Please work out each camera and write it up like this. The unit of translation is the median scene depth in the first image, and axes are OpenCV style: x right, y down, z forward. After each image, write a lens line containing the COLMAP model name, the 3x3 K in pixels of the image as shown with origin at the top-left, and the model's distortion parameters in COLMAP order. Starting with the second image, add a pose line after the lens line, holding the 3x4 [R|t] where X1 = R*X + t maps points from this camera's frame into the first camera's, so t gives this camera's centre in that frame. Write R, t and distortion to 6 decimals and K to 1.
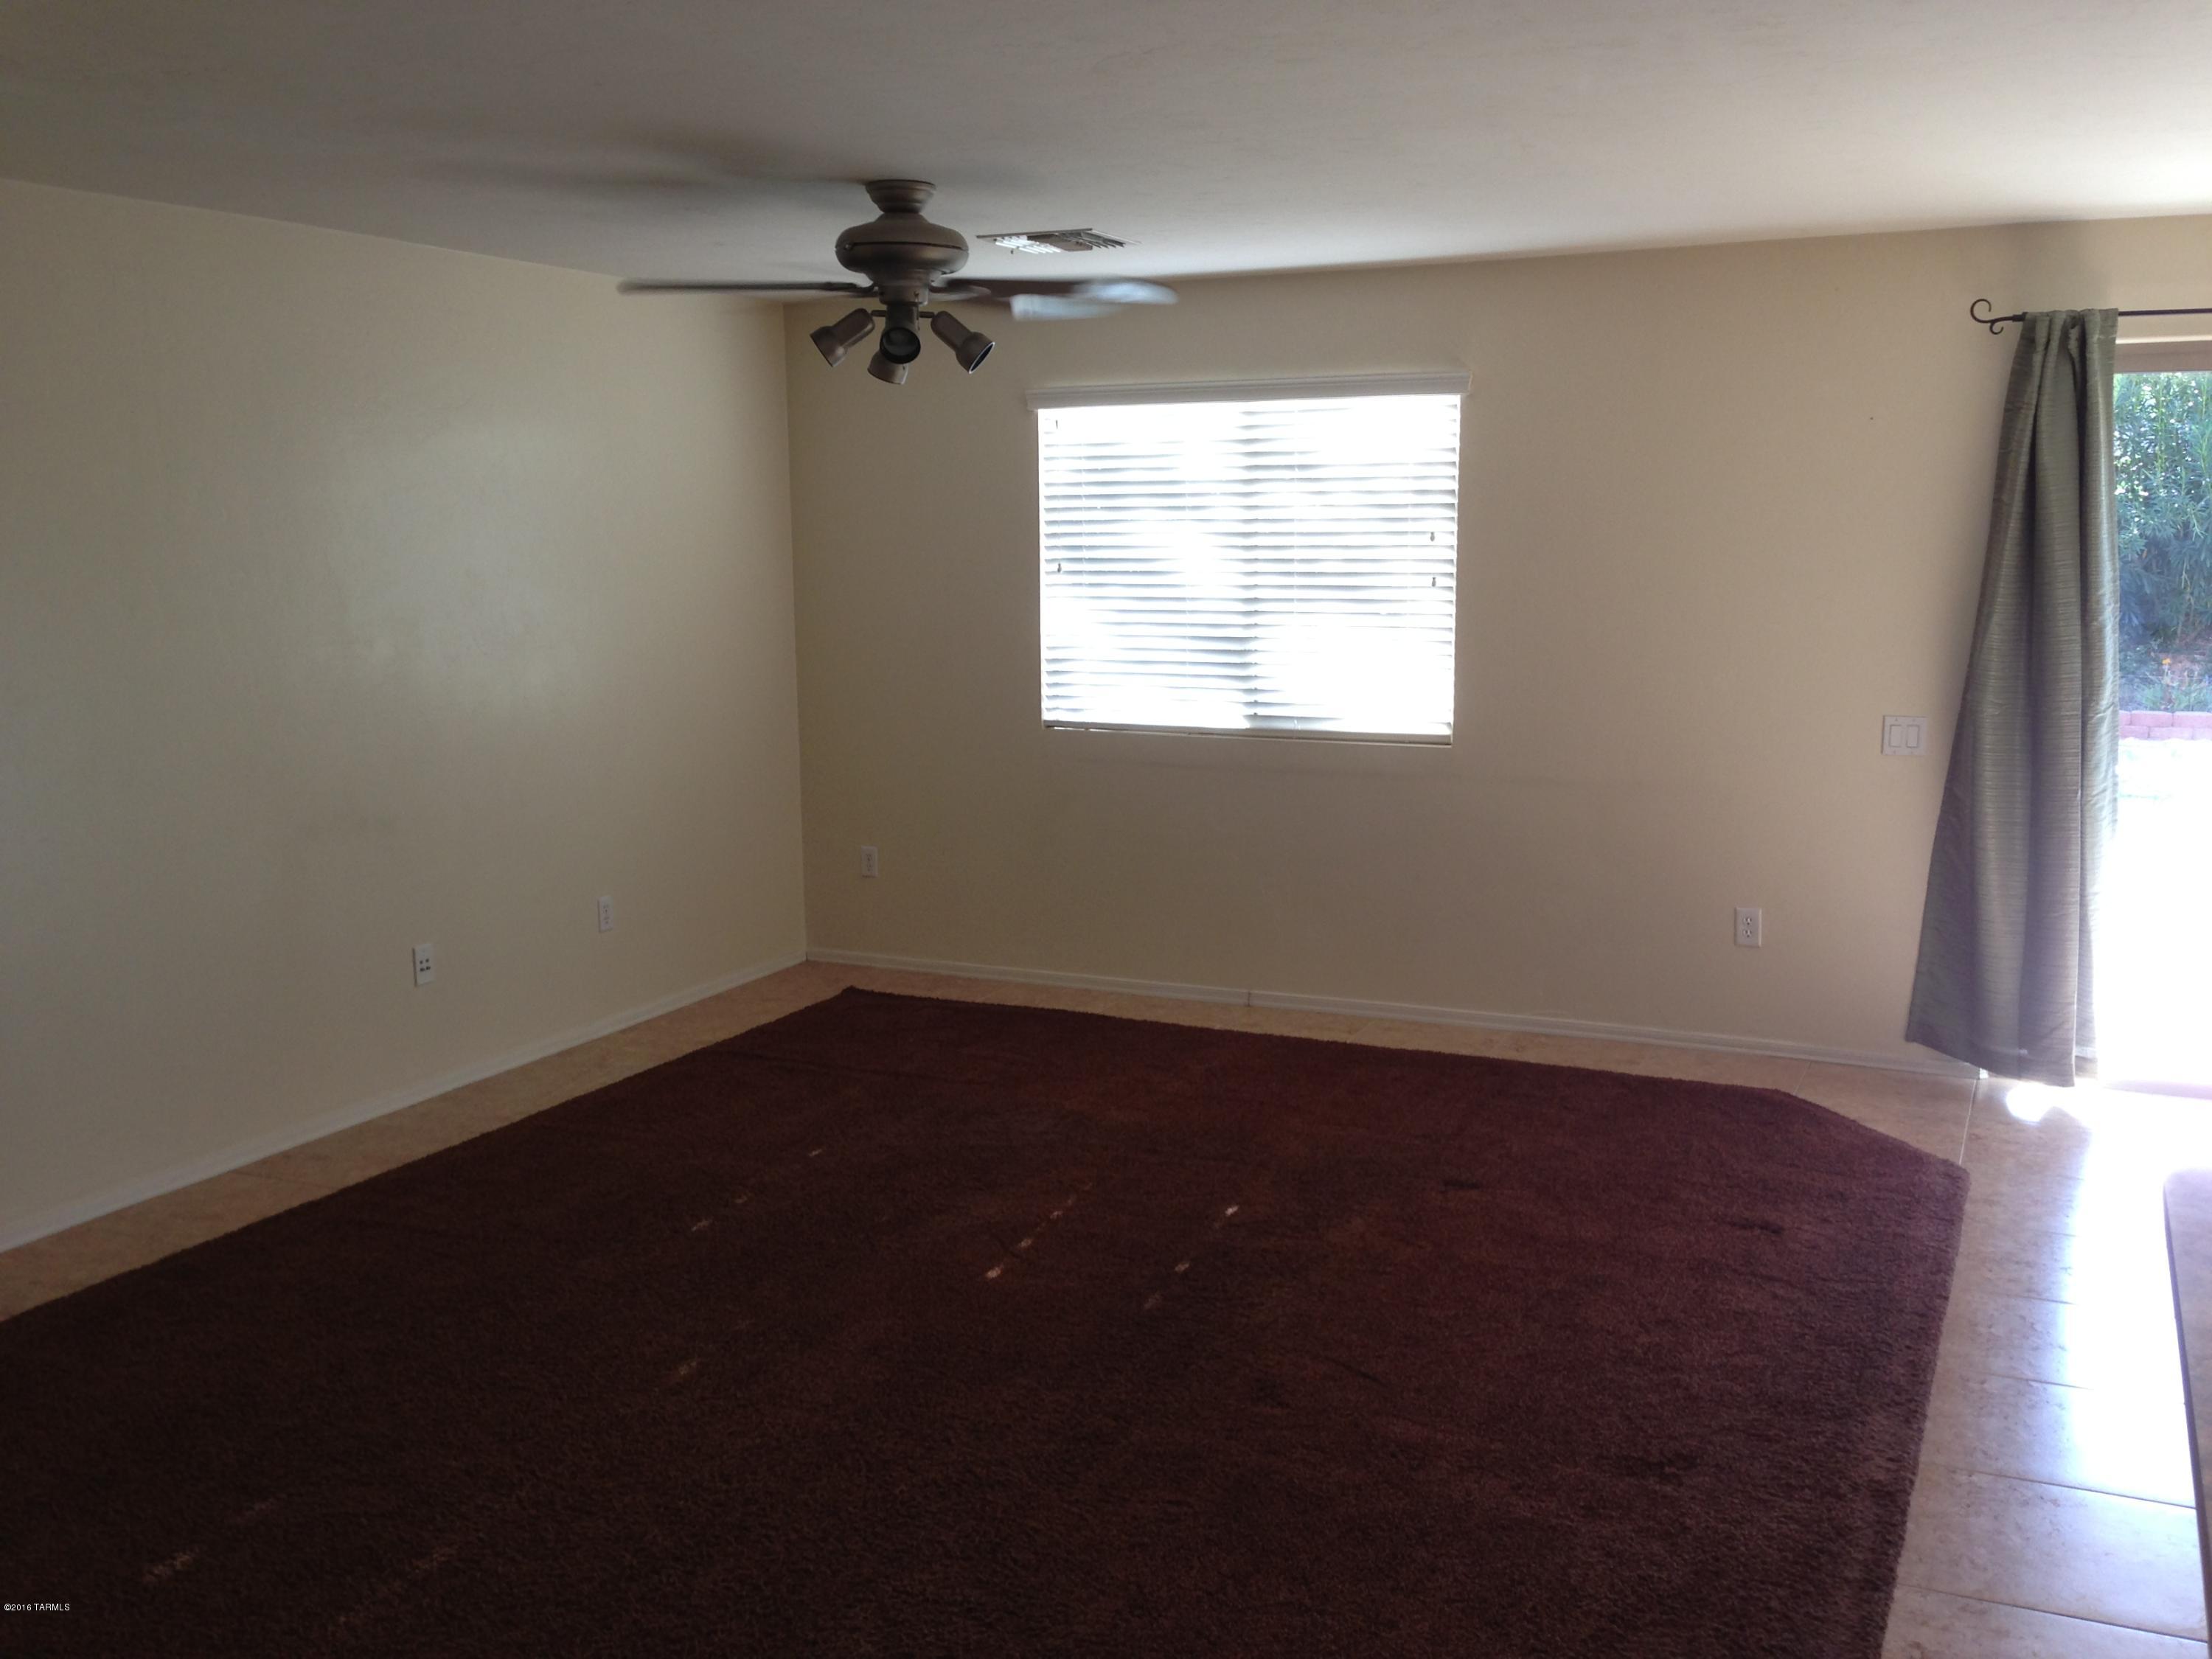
lens RADIAL K [[2075.6, 0, 1106.0], [0, 2075.6, 829.5], [0, 0, 1]] dist [0.105673, -0.100003]
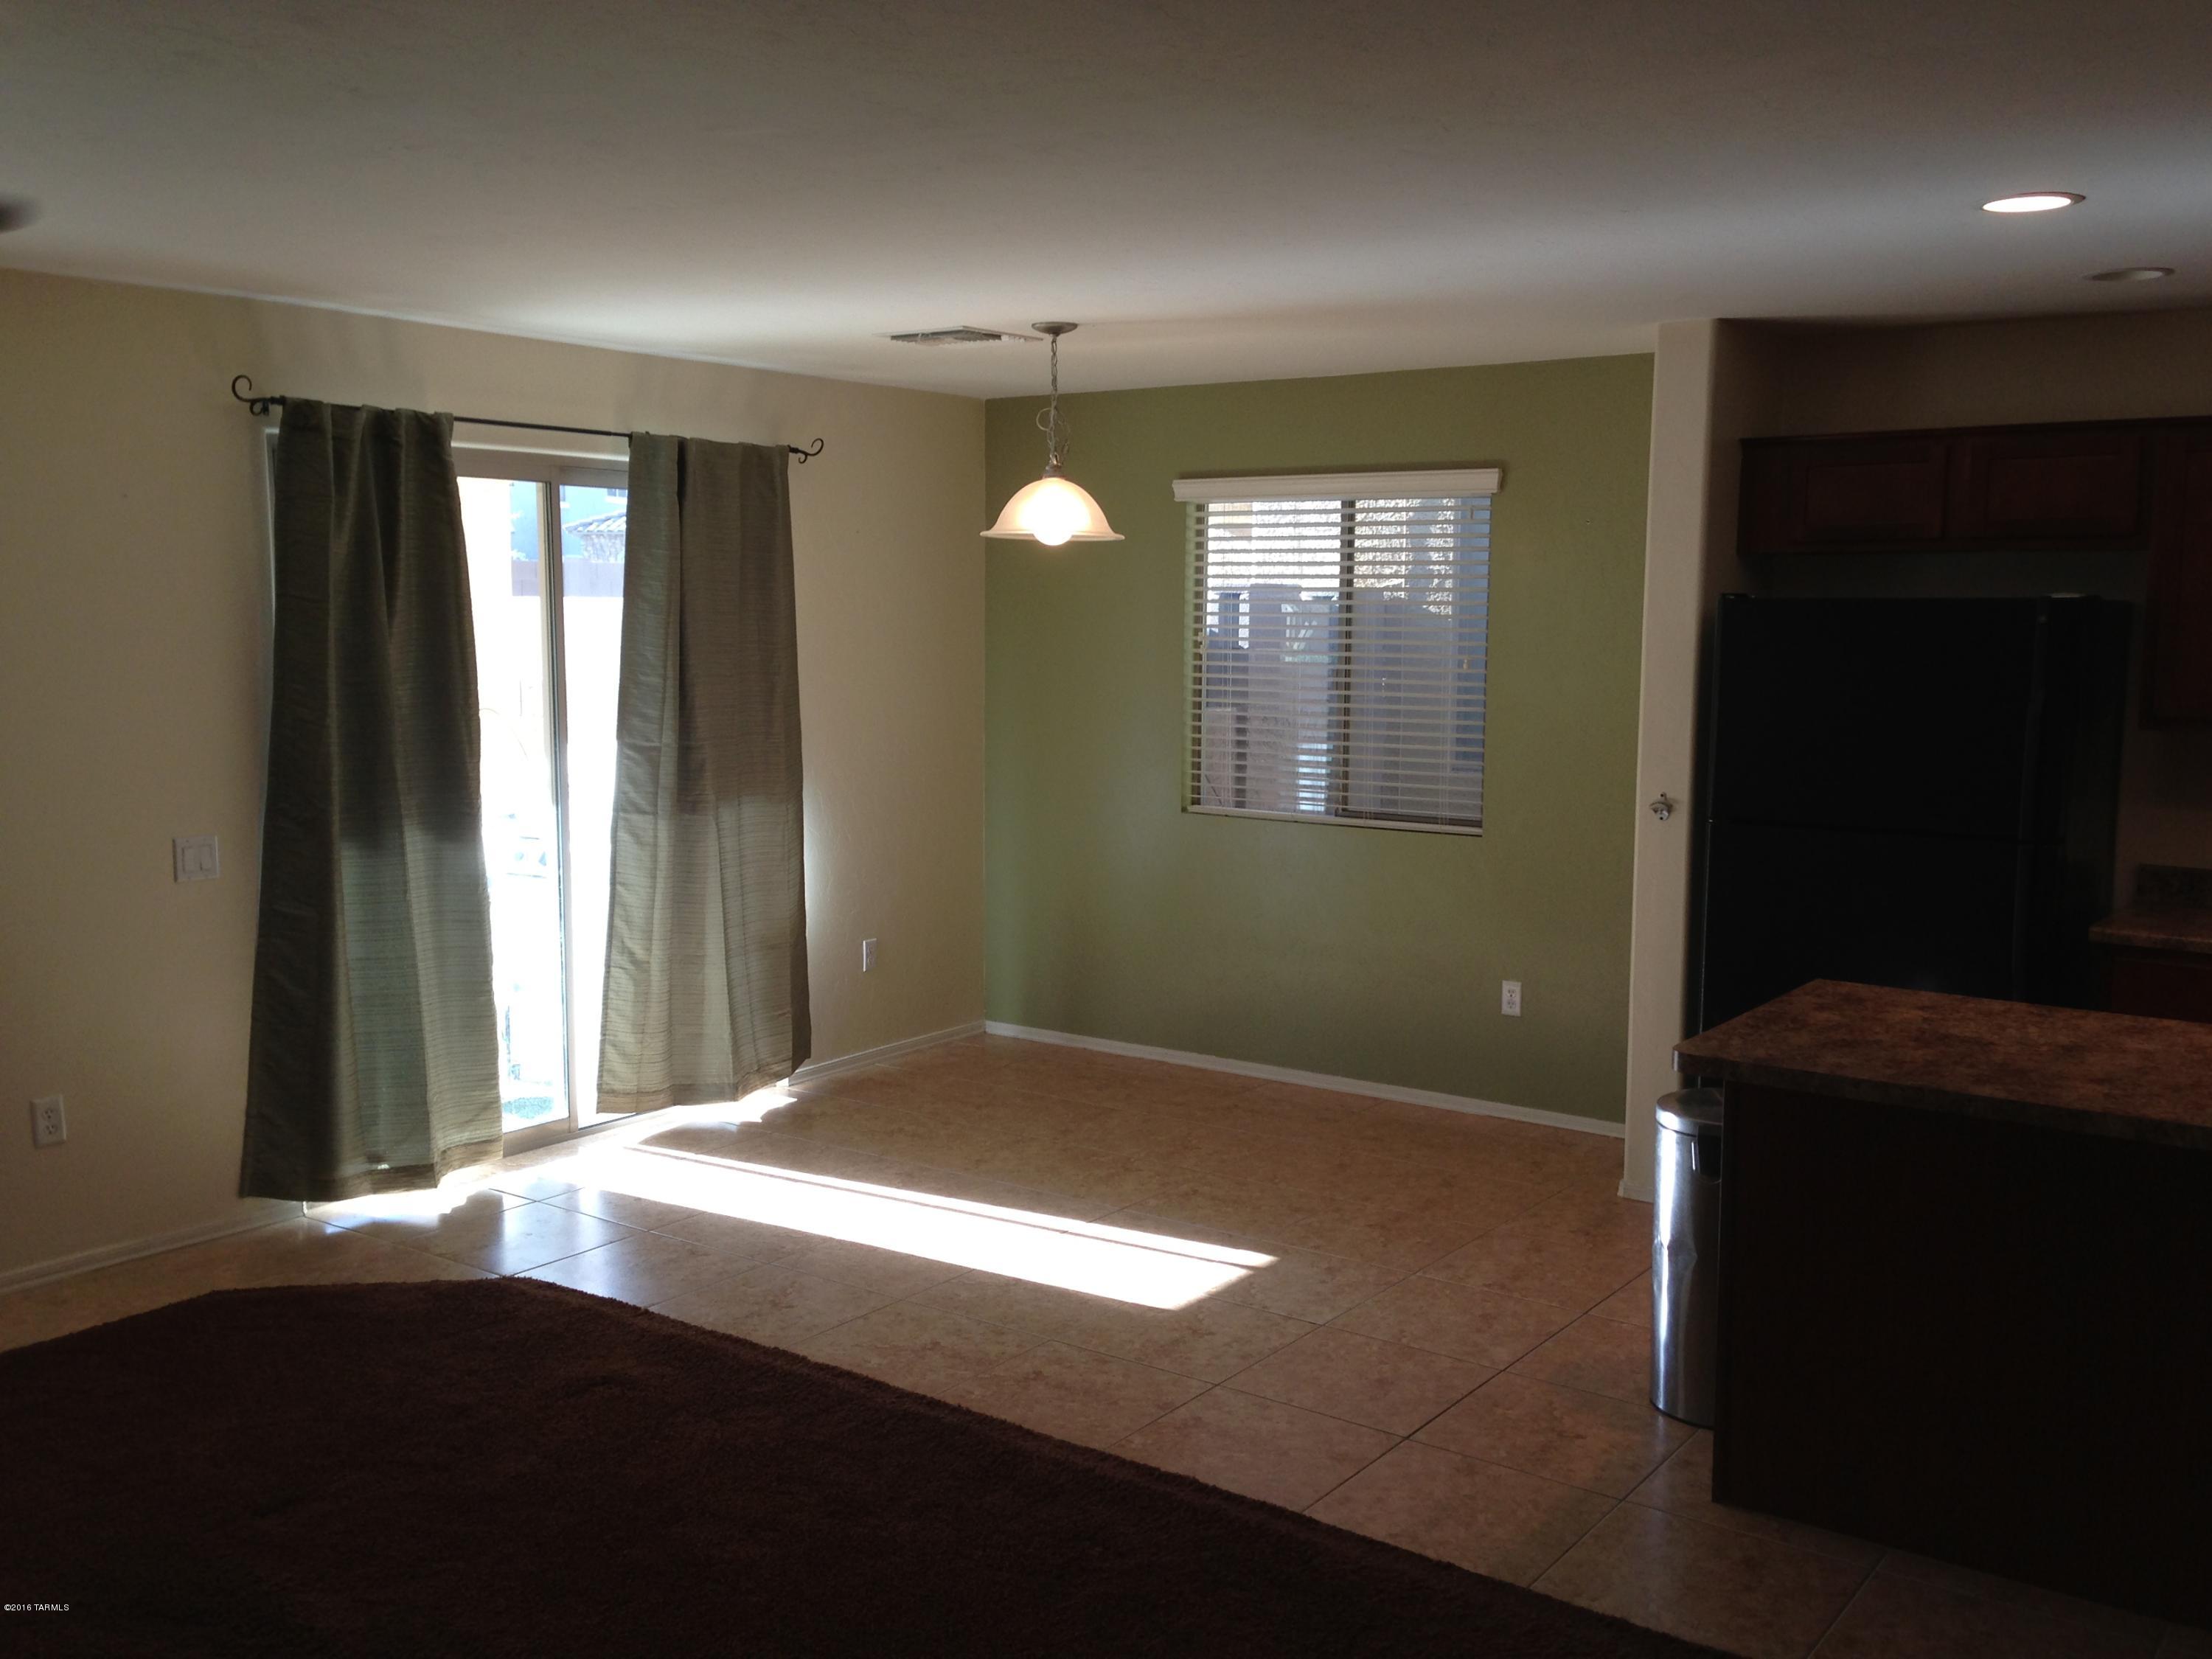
lens RADIAL K [[2075.6, 0, 1106.0], [0, 2075.6, 829.5], [0, 0, 1]] dist [0.105673, -0.100003]
pose [[0.135229, -0.094464, 0.986301, -0.455537], [0.132932, 0.988175, 0.076418, -0.076270], [-0.981856, 0.120777, 0.146188, 0.520775]]
